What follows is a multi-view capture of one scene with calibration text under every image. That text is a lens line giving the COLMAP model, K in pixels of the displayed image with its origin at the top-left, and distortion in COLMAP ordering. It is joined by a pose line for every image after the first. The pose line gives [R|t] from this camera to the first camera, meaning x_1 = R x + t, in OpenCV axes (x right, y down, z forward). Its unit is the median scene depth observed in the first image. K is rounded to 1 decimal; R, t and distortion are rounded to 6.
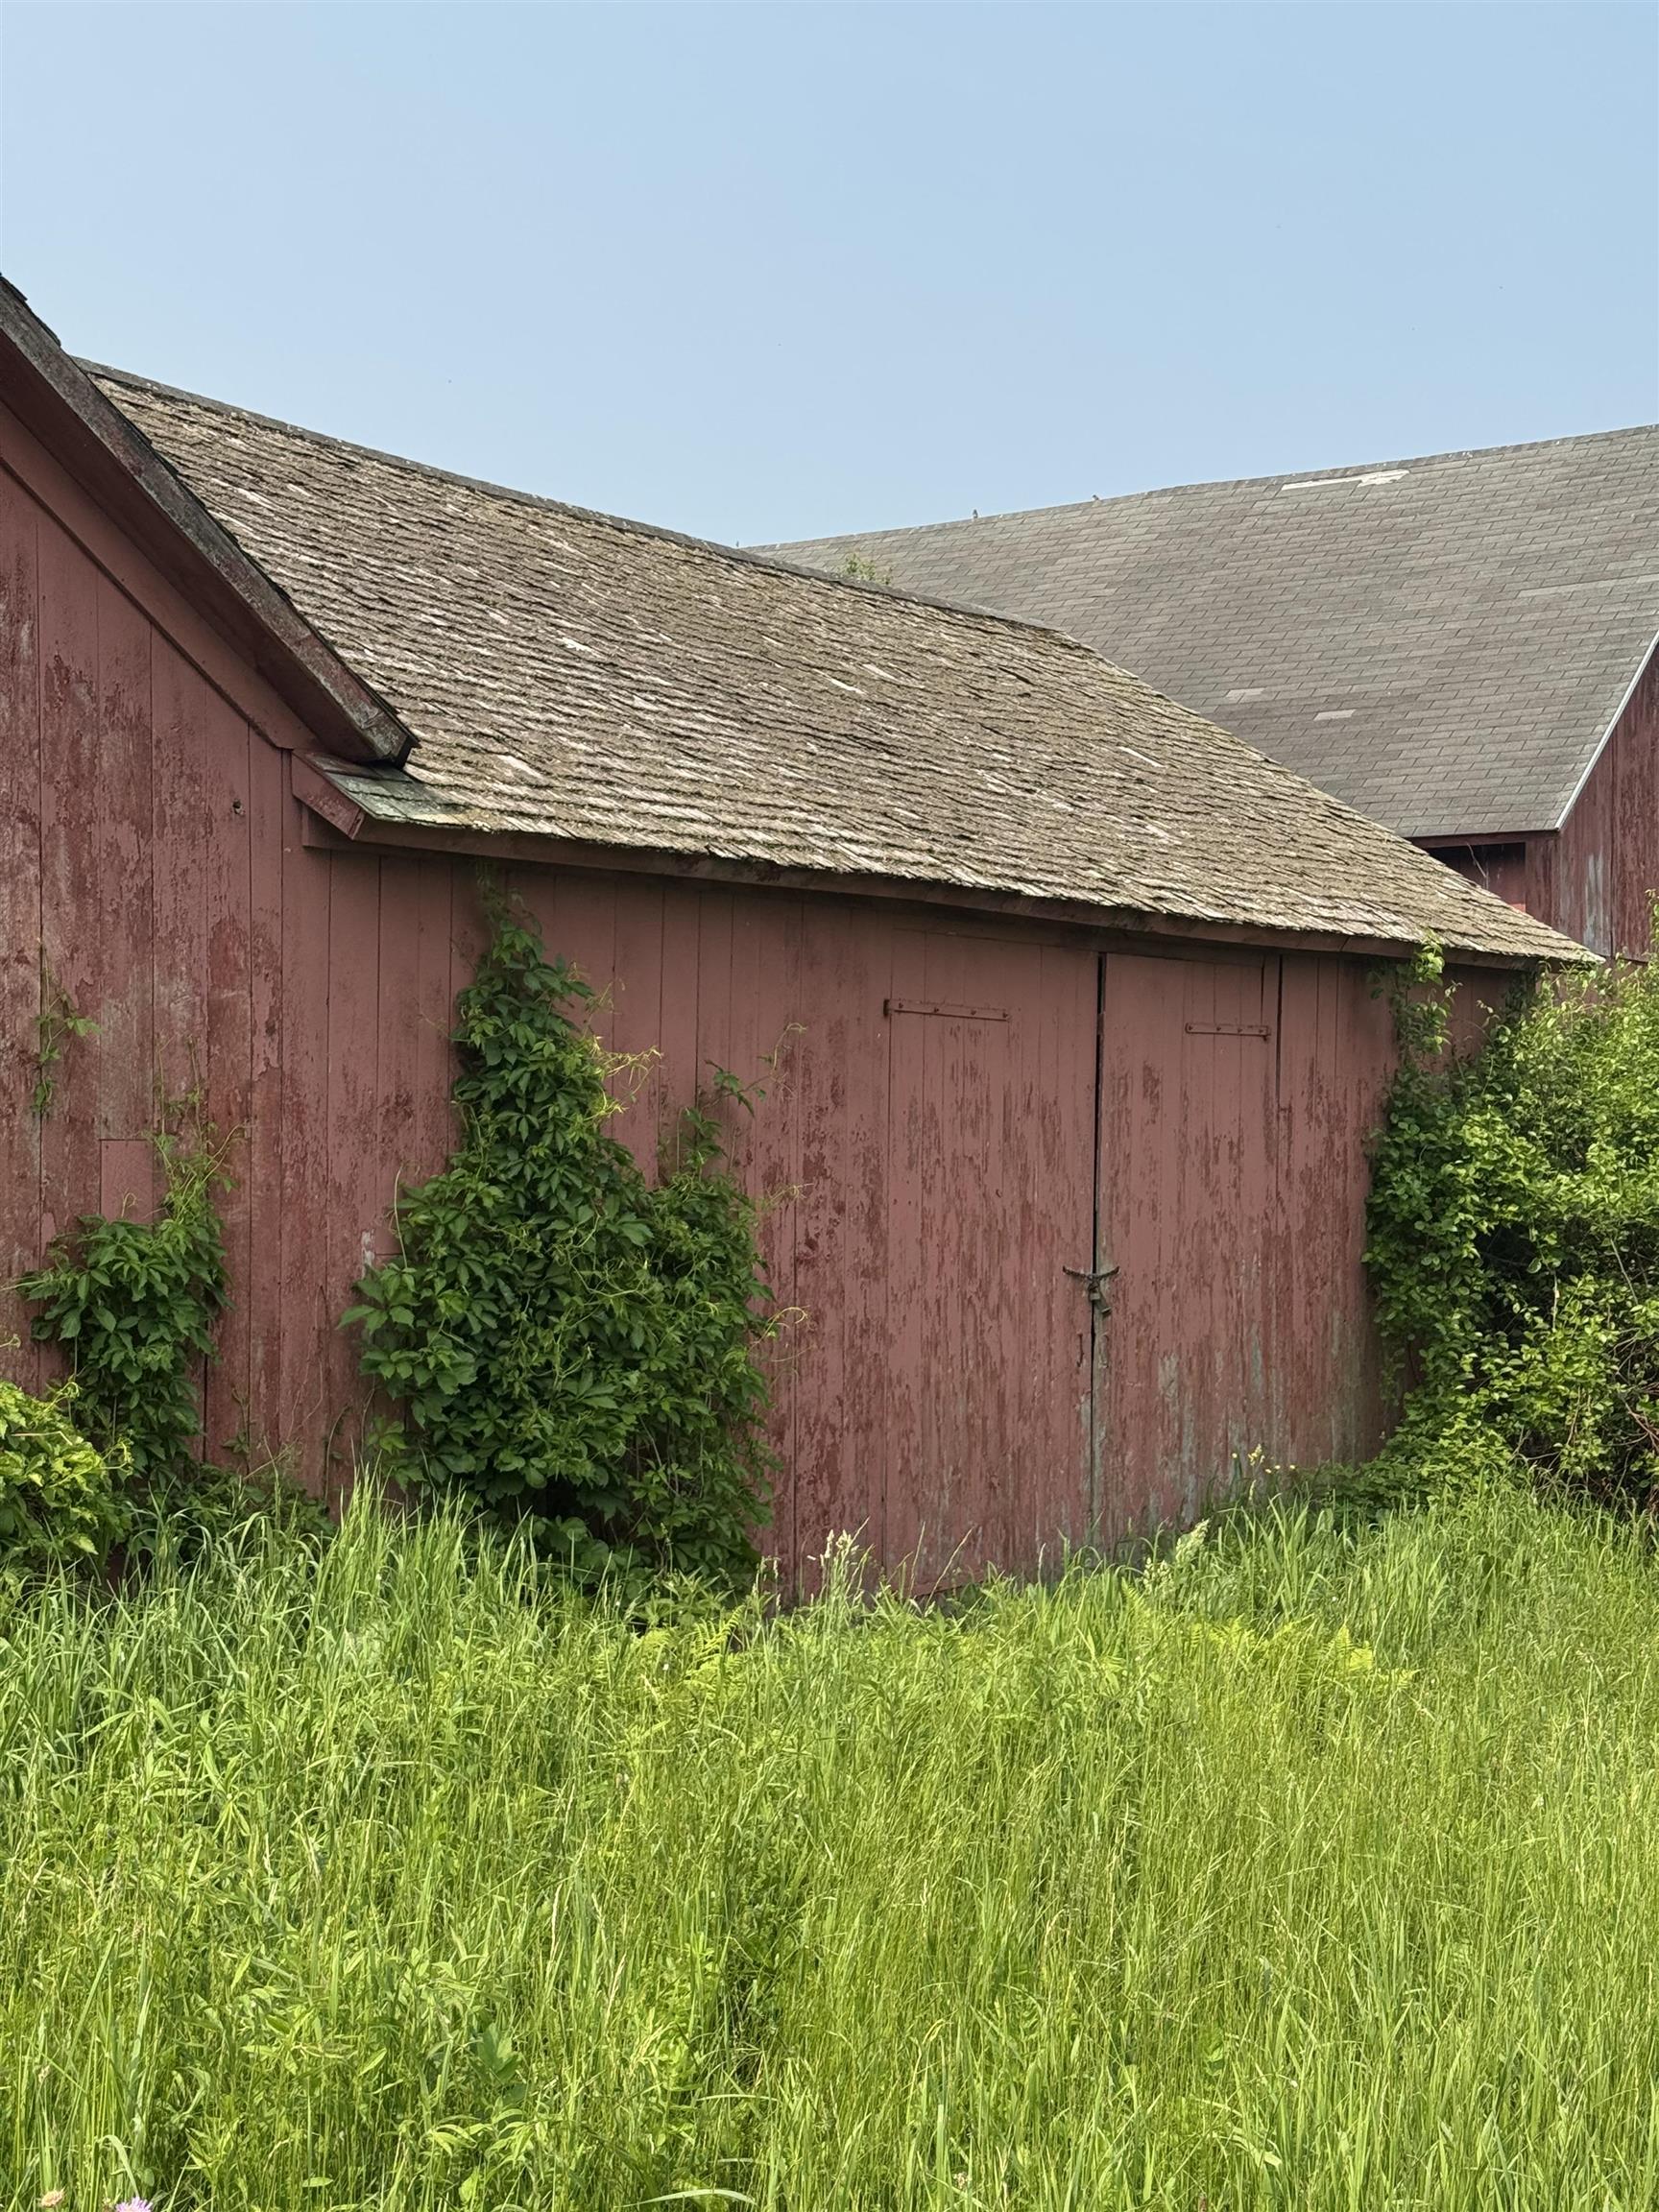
lens RADIAL K [[3042.0, 0, 820.7], [0, 3042.0, 1110.9], [0, 0, 1]] dist [0.058437, 0.000000]
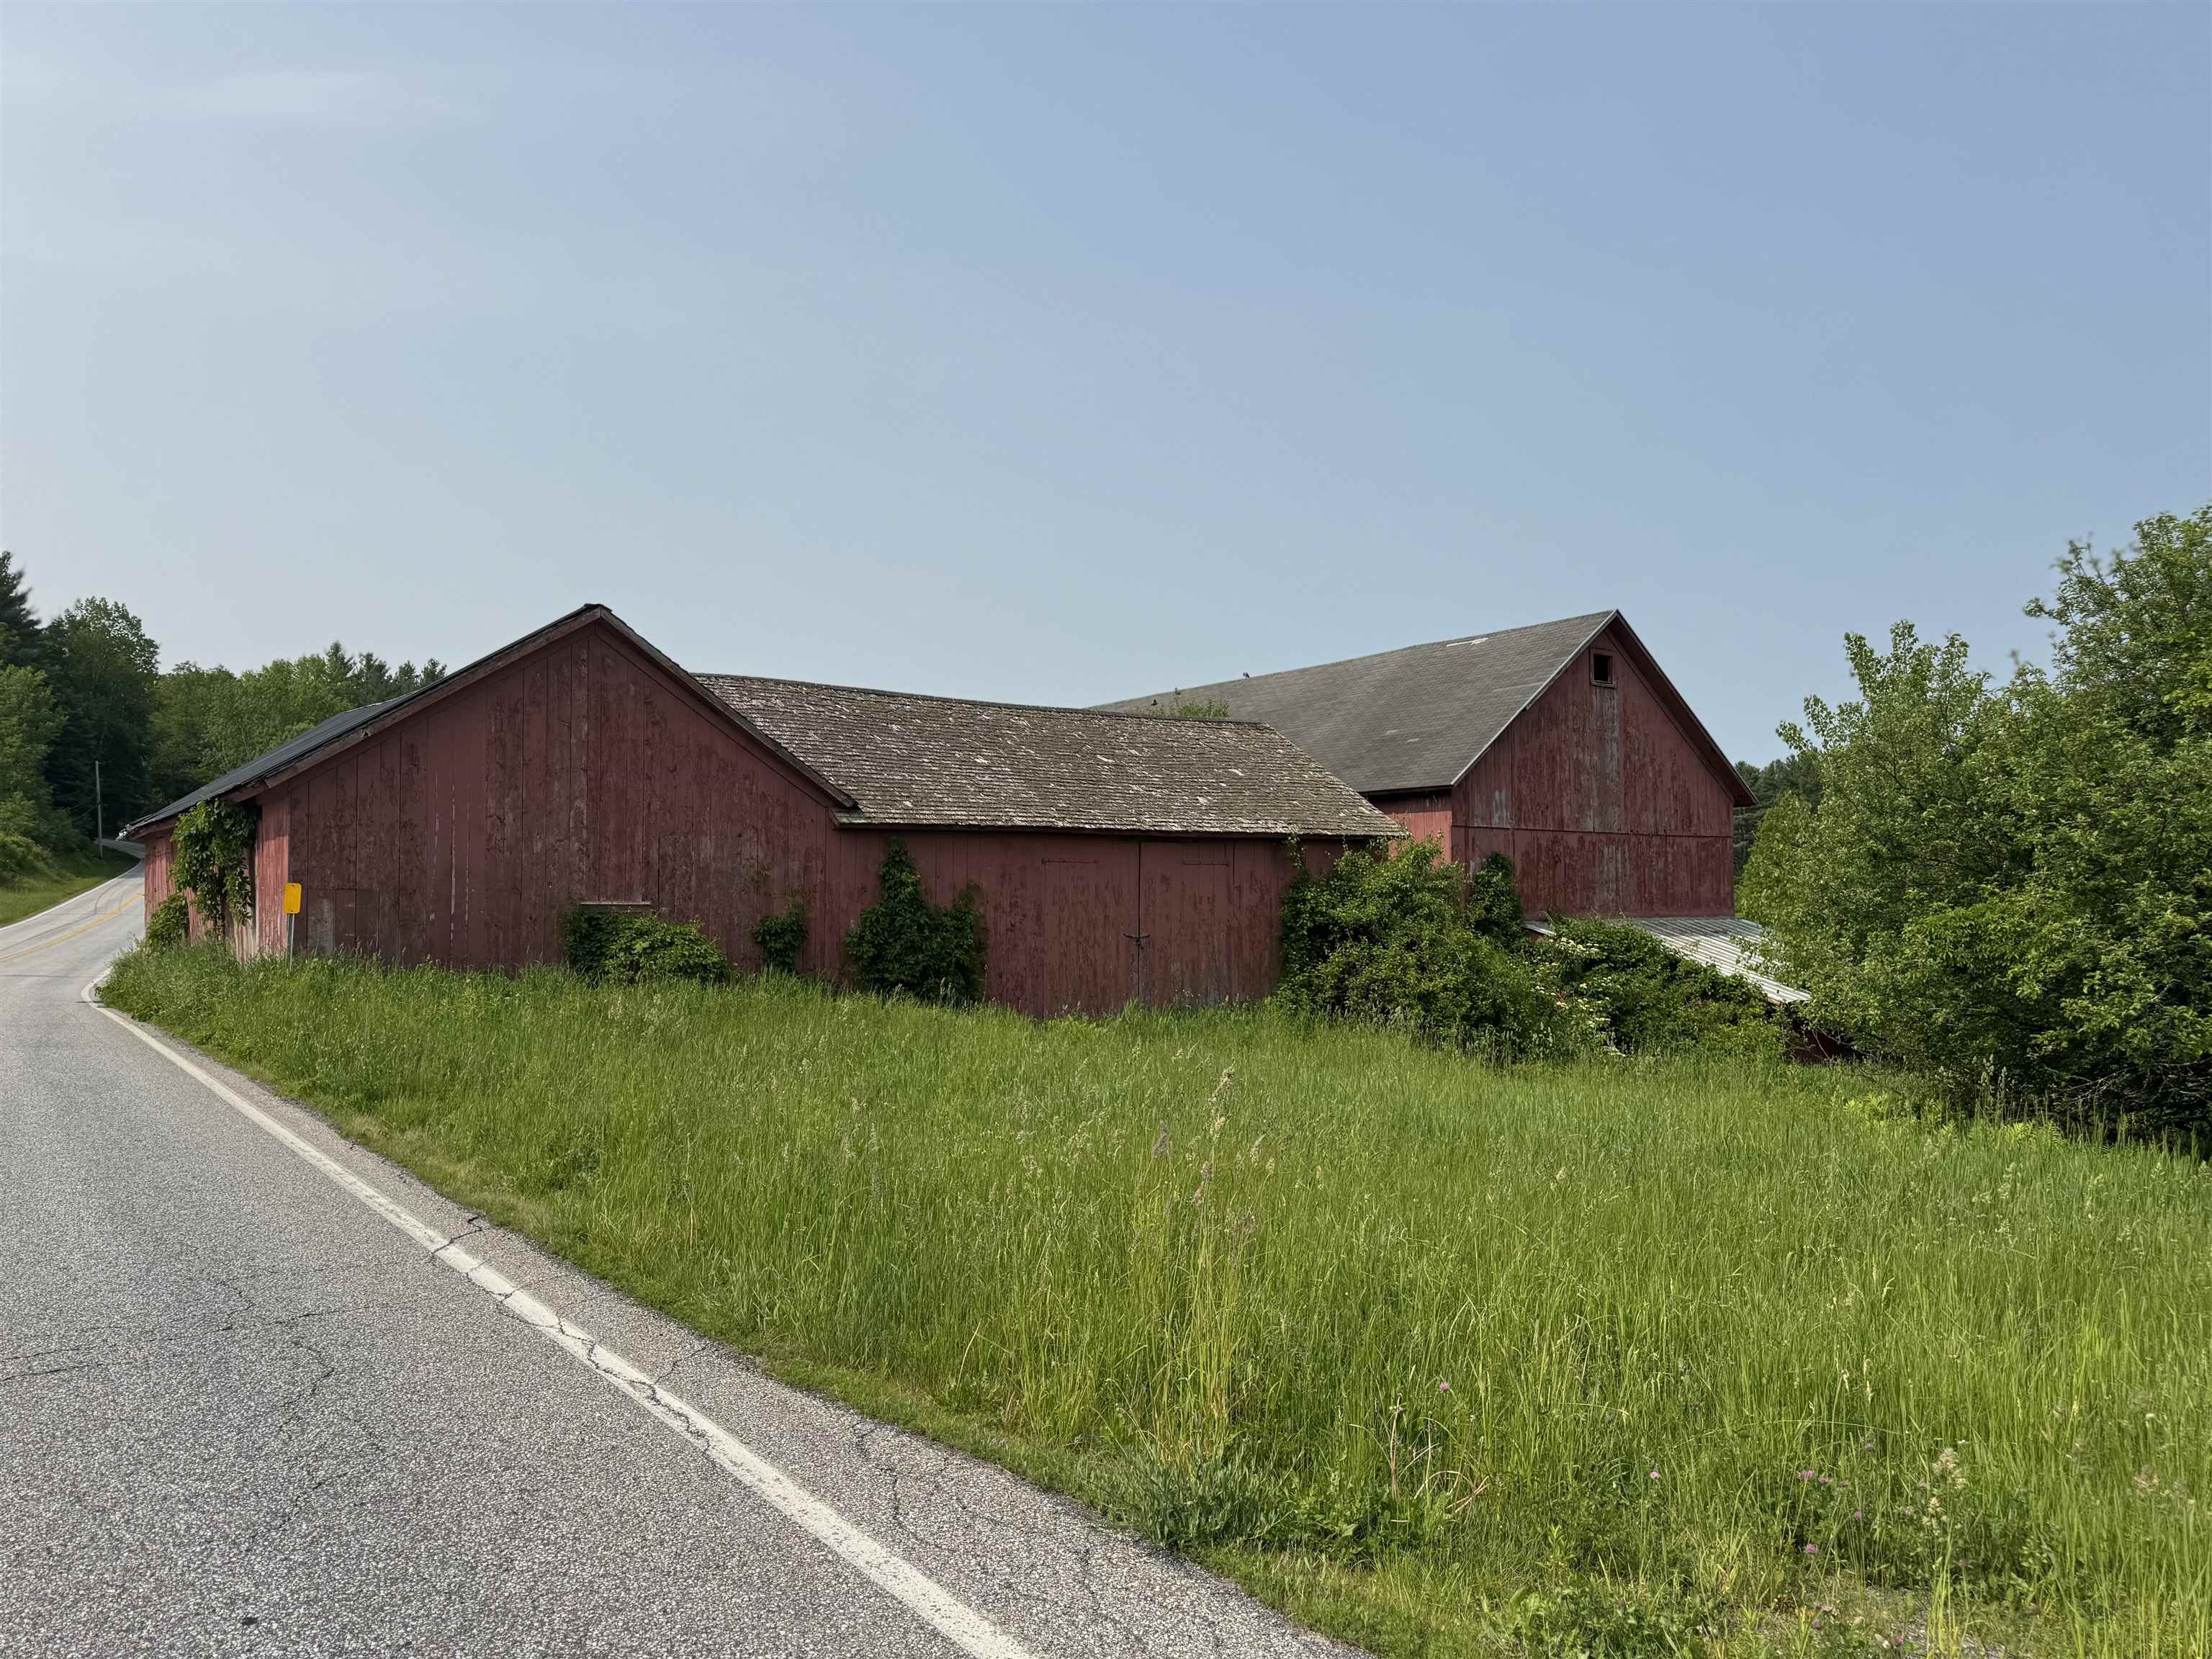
lens RADIAL K [[1522.8, 0, 1096.8], [0, 1522.8, 815.1], [0, 0, 1]] dist [0.089205, -0.122349]
pose [[0.935641, -0.027248, -0.351900, 0.772684], [0.009581, 0.998609, -0.051850, 0.006988], [0.352824, 0.045141, 0.934600, -0.722726]]
